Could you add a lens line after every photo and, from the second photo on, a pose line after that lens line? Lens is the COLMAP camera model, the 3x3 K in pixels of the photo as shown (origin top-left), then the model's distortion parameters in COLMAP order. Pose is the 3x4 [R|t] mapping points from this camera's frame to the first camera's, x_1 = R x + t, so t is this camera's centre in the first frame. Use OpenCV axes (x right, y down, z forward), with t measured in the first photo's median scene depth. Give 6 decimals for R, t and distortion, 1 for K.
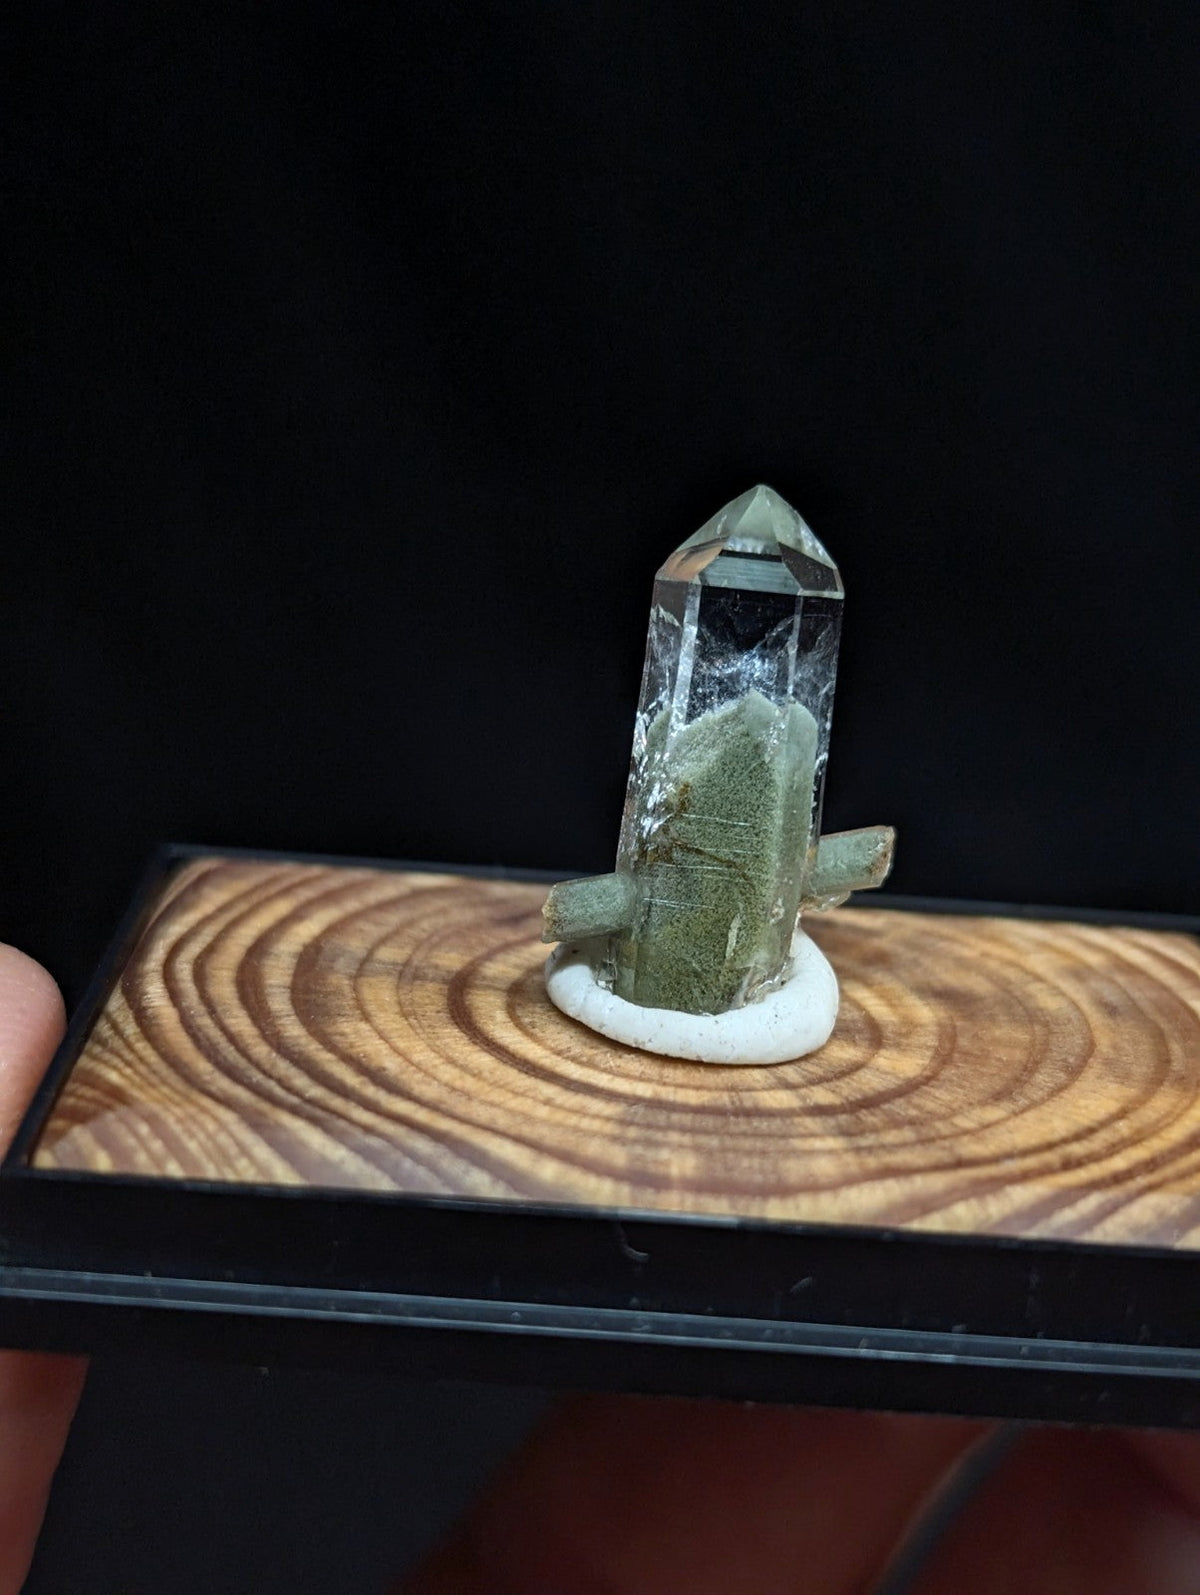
lens RADIAL K [[2687.8, 0, 611.0], [0, 2687.8, 799.4], [0, 0, 1]] dist [0.178700, -0.107198]
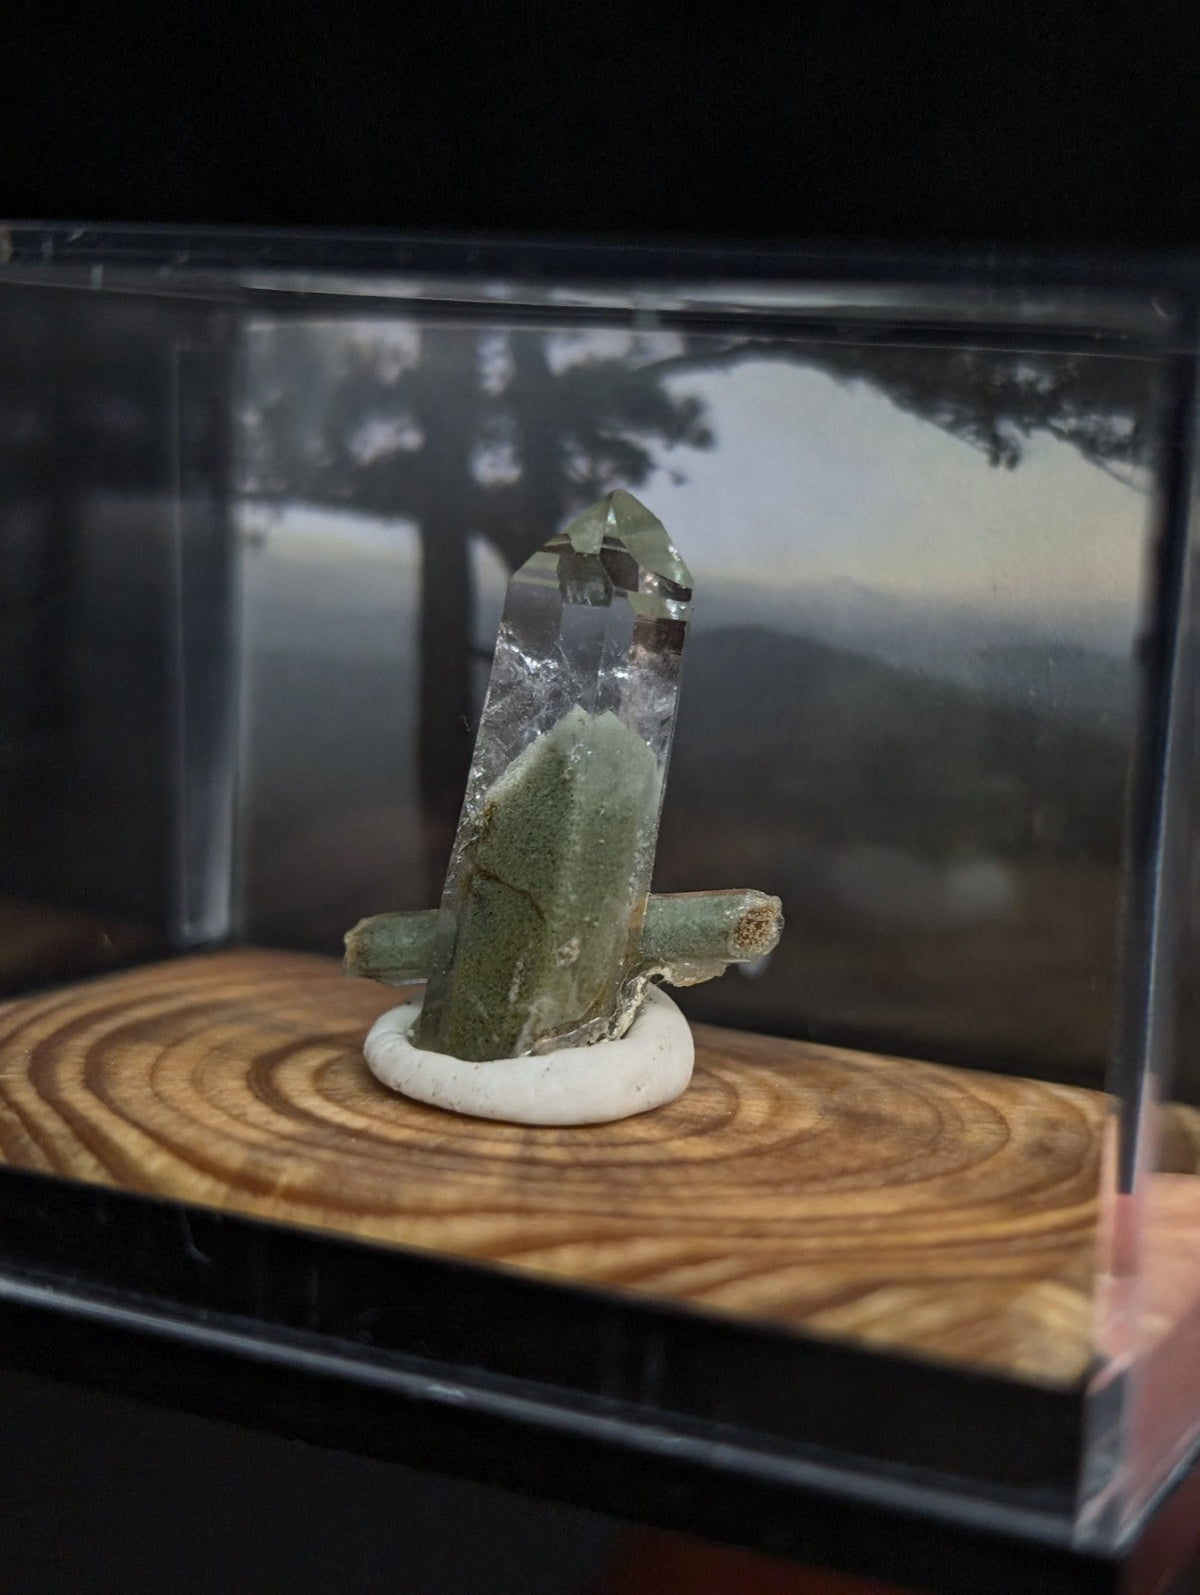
lens RADIAL K [[2687.8, 0, 611.0], [0, 2687.8, 799.4], [0, 0, 1]] dist [0.178700, -0.107198]
pose [[0.900493, 0.037118, -0.433285, 0.453458], [-0.125442, 0.976169, -0.177081, 0.147179], [0.416386, 0.213812, 0.883689, 0.228660]]
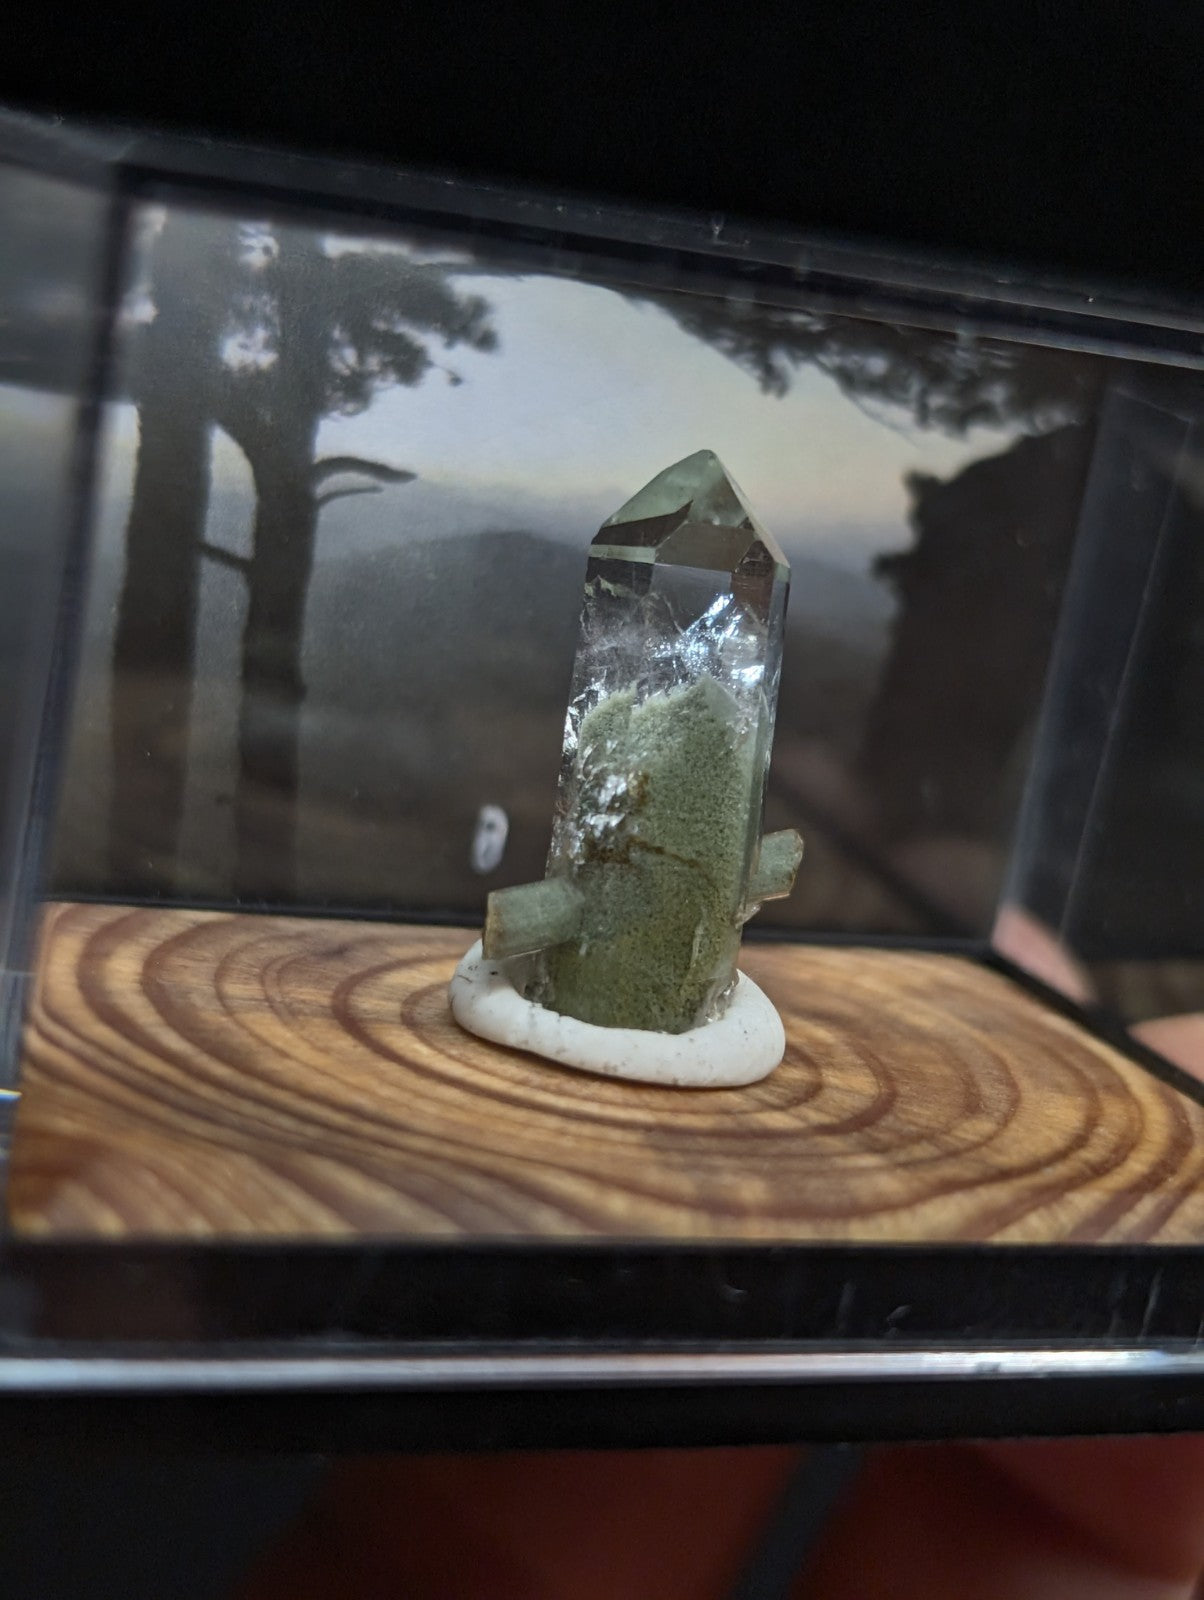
lens RADIAL K [[2696.2, 0, 613.1], [0, 2696.2, 801.9], [0, 0, 1]] dist [0.178700, -0.107198]
pose [[0.925829, -0.002875, 0.377932, -0.322510], [0.025179, 0.998219, -0.054086, 0.051670], [-0.377104, 0.059590, 0.924252, 0.178780]]
